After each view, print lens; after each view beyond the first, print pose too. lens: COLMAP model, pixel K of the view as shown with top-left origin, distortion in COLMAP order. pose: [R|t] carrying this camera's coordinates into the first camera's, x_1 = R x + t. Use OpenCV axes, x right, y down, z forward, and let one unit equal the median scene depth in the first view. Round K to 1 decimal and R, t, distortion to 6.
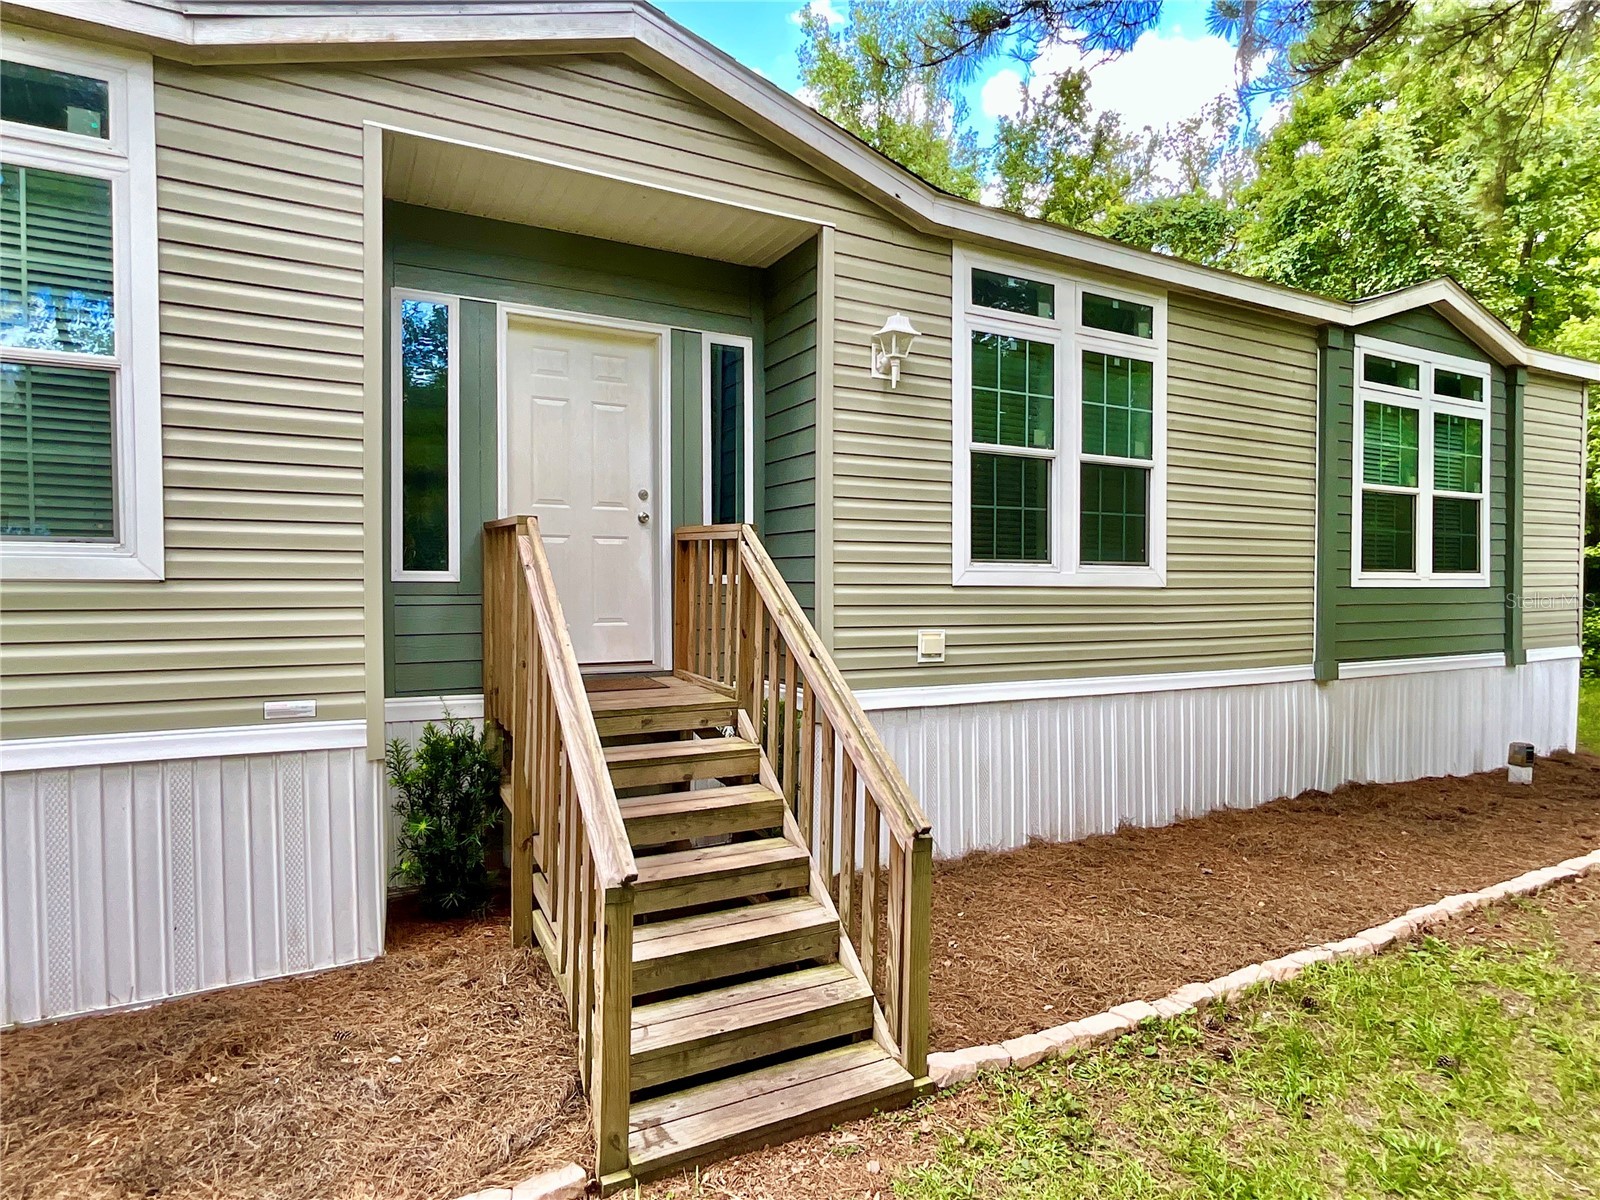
lens RADIAL K [[897.4, 0, 800.0], [0, 897.4, 600.0], [0, 0, 1]] dist [-0.001490, 0.000158]
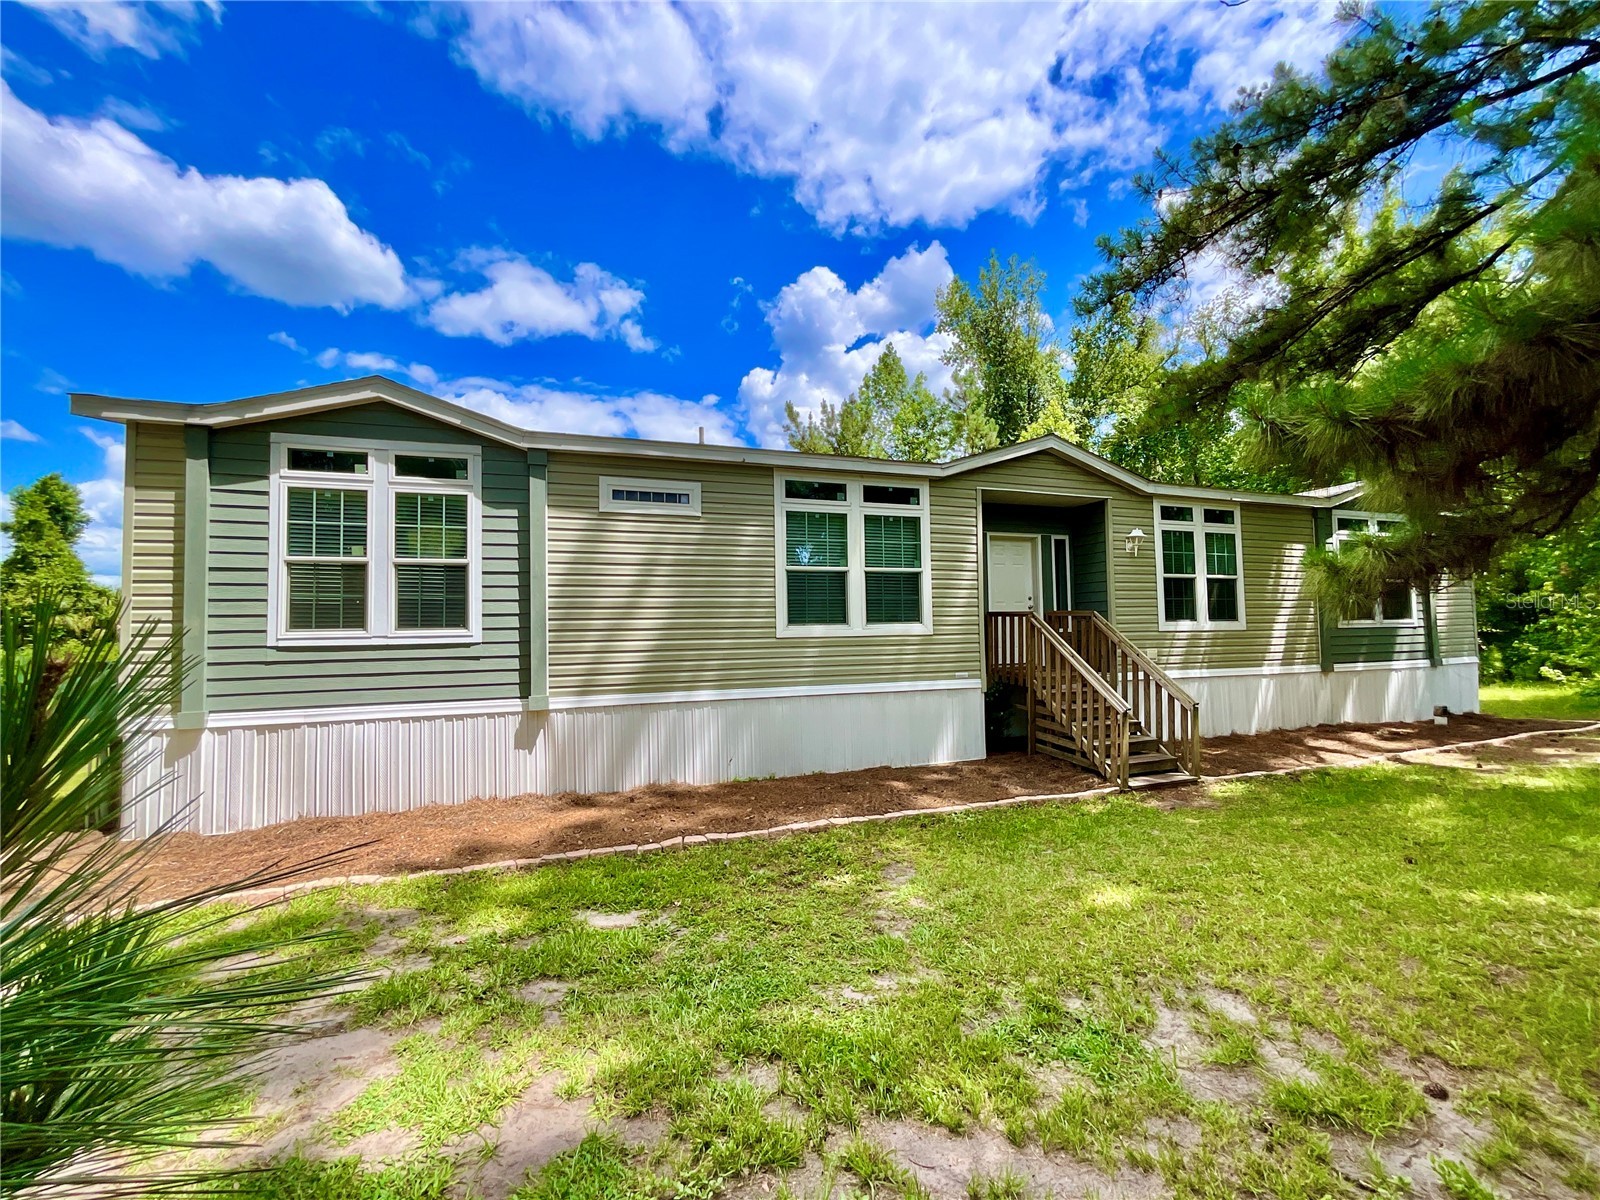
lens RADIAL K [[617.2, 0, 794.7], [0, 617.2, 576.2], [0, 0, 1]] dist [-0.000728, 0.005930]
pose [[0.987019, -0.015732, -0.159831, -0.570113], [0.004181, 0.997371, -0.072349, -0.049571], [0.160549, 0.070742, 0.984490, -0.899191]]
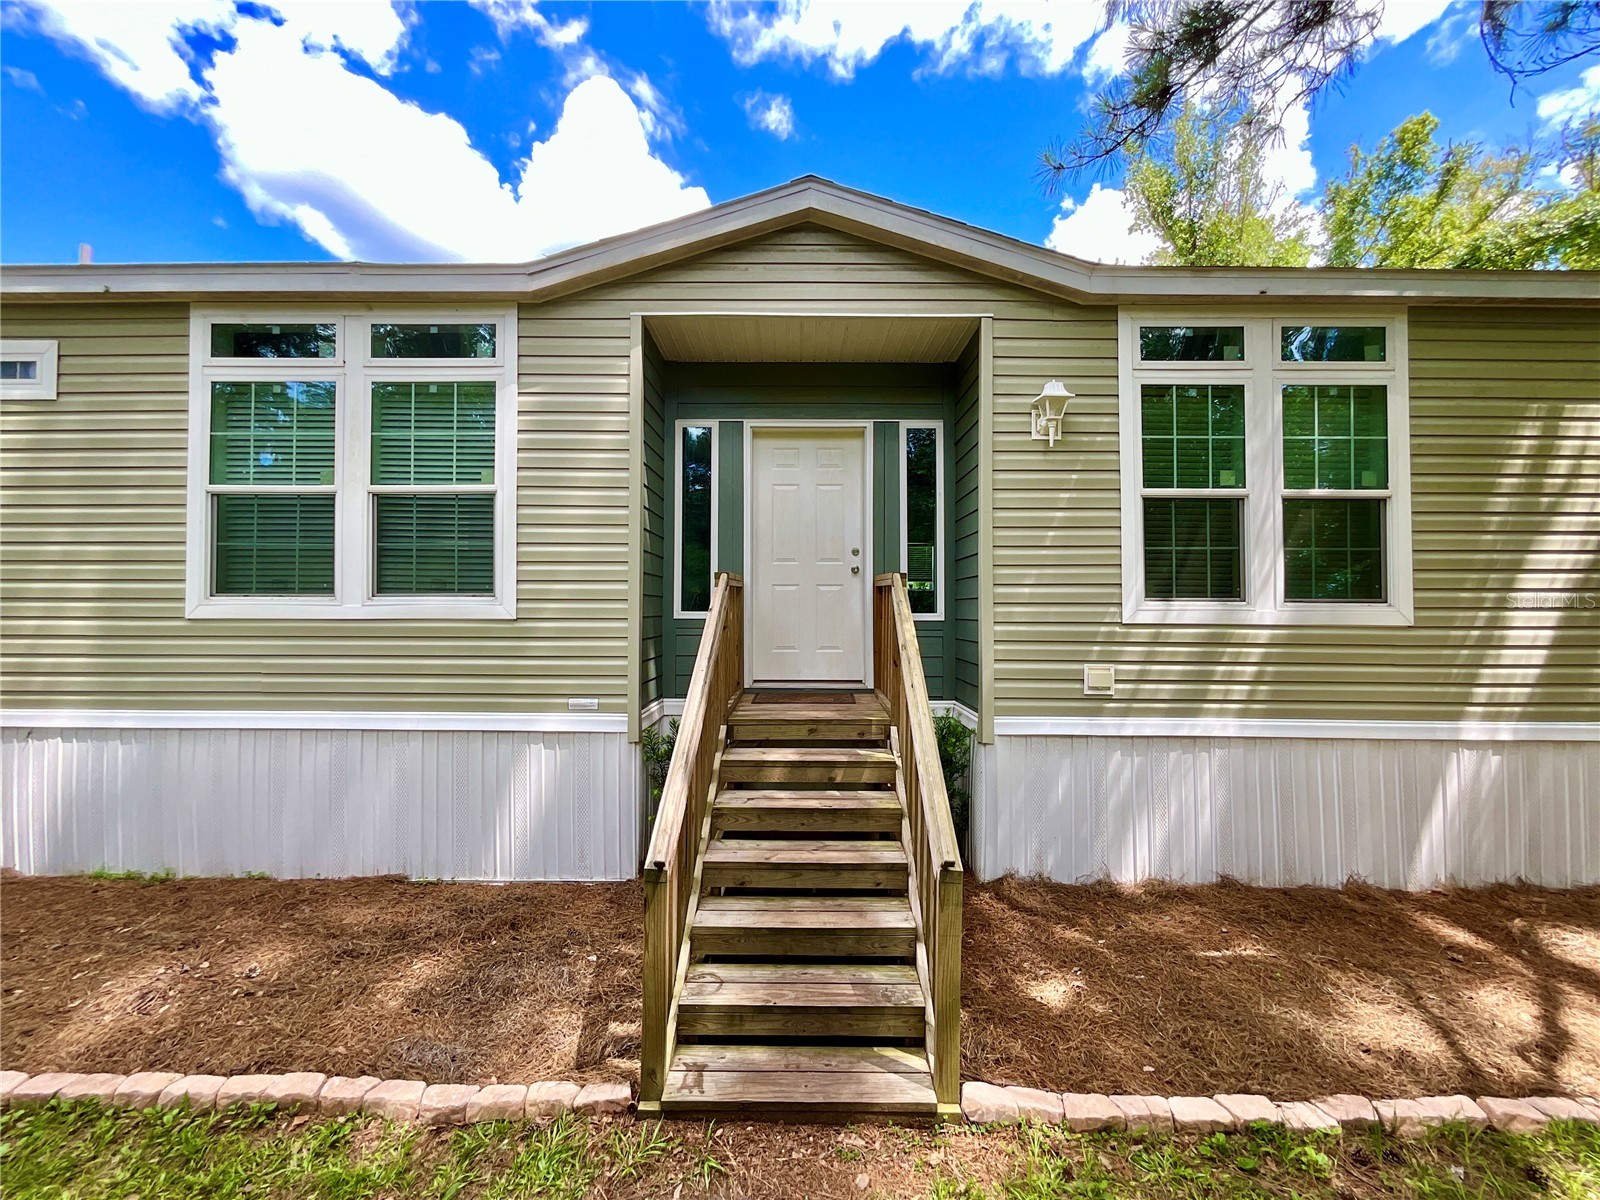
lens RADIAL K [[653.0, 0, 800.0], [0, 653.0, 600.0], [0, 0, 1]] dist [-0.003351, 0.004198]
pose [[0.880838, -0.009742, -0.473318, 0.203365], [-0.009258, 0.999243, -0.037795, -0.011330], [0.473328, 0.037673, 0.880081, 0.137347]]
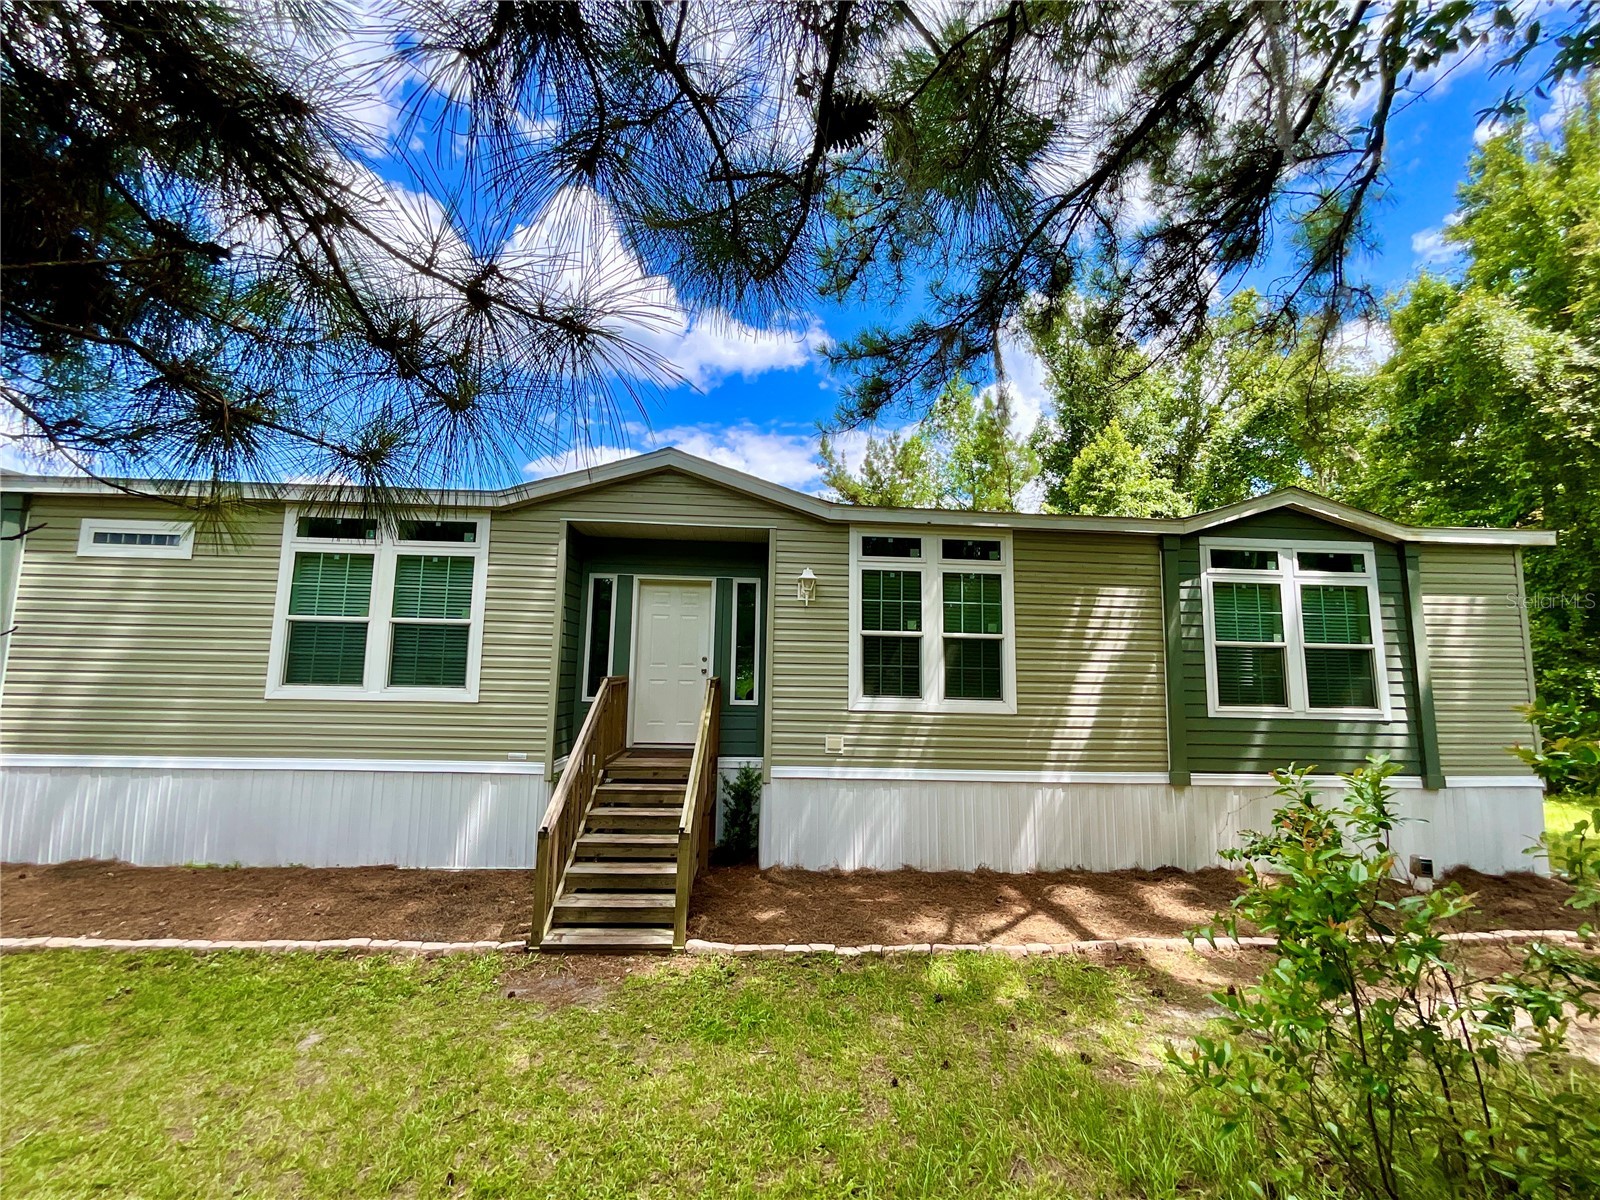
lens RADIAL K [[653.0, 0, 800.0], [0, 653.0, 600.0], [0, 0, 1]] dist [-0.003351, 0.004198]
pose [[0.909126, -0.033541, -0.415169, 0.643785], [-0.025486, 0.990405, -0.135823, -0.056257], [0.415741, 0.134061, 0.899548, -0.250043]]
